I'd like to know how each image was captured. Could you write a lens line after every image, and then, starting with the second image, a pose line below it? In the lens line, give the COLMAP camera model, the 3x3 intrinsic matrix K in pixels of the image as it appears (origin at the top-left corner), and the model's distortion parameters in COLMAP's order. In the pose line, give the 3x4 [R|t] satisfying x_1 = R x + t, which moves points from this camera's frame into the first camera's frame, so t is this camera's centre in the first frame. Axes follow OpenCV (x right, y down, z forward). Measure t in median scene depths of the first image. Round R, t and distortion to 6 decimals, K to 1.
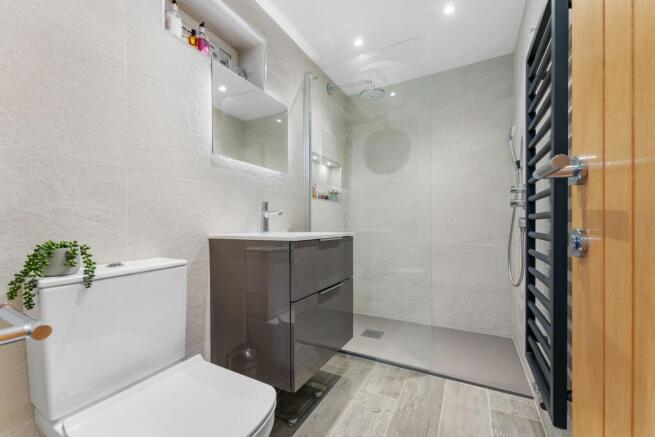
lens RADIAL K [[268.5, 0, 325.6], [0, 268.5, 221.9], [0, 0, 1]] dist [0.000958, 0.000206]
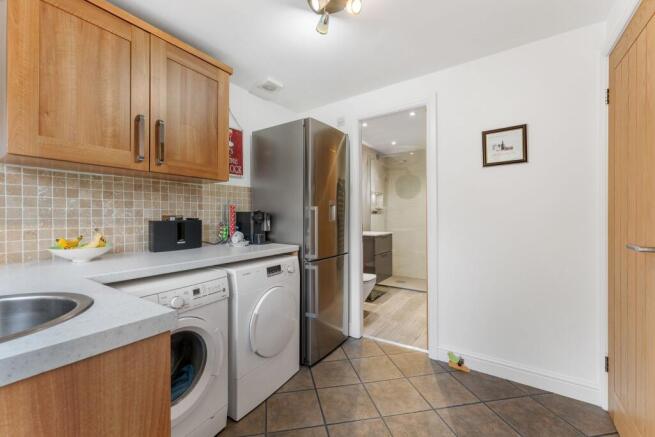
lens RADIAL K [[263.9, 0, 327.5], [0, 263.9, 218.5], [0, 0, 1]] dist [0.000066, 0.000035]
pose [[0.995912, -0.000720, -0.090320, -0.164653], [0.002279, 0.999850, 0.017158, -0.078685], [0.090295, -0.017293, 0.995765, -0.873376]]
